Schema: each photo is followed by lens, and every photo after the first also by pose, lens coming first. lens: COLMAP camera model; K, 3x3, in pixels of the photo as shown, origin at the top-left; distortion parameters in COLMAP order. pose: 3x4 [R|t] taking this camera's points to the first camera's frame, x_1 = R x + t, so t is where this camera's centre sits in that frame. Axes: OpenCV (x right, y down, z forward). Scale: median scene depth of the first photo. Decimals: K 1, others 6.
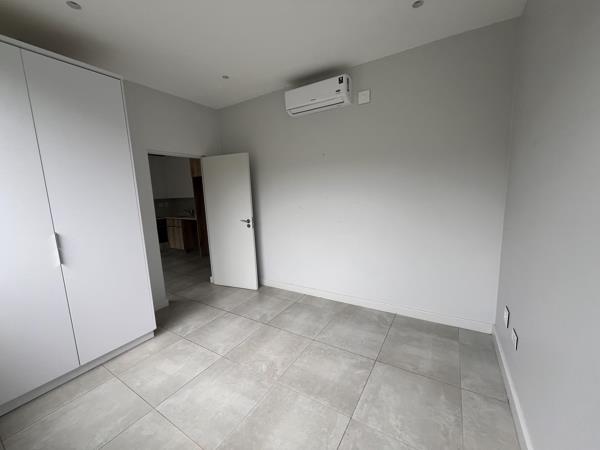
lens RADIAL K [[242.1, 0, 298.8], [0, 242.1, 226.0], [0, 0, 1]] dist [-0.003090, -0.000601]
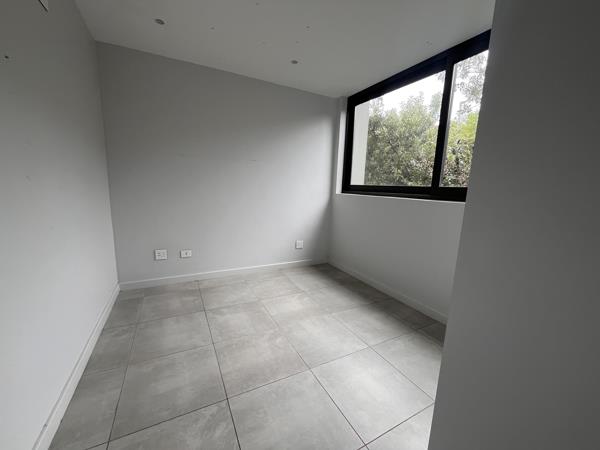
lens RADIAL K [[242.1, 0, 299.4], [0, 242.1, 225.6], [0, 0, 1]] dist [-0.003090, -0.000601]
pose [[-0.862258, -0.072617, 0.501236, -0.671922], [0.071662, 0.962218, 0.262679, -0.159790], [-0.501373, 0.262417, -0.824477, 1.590405]]
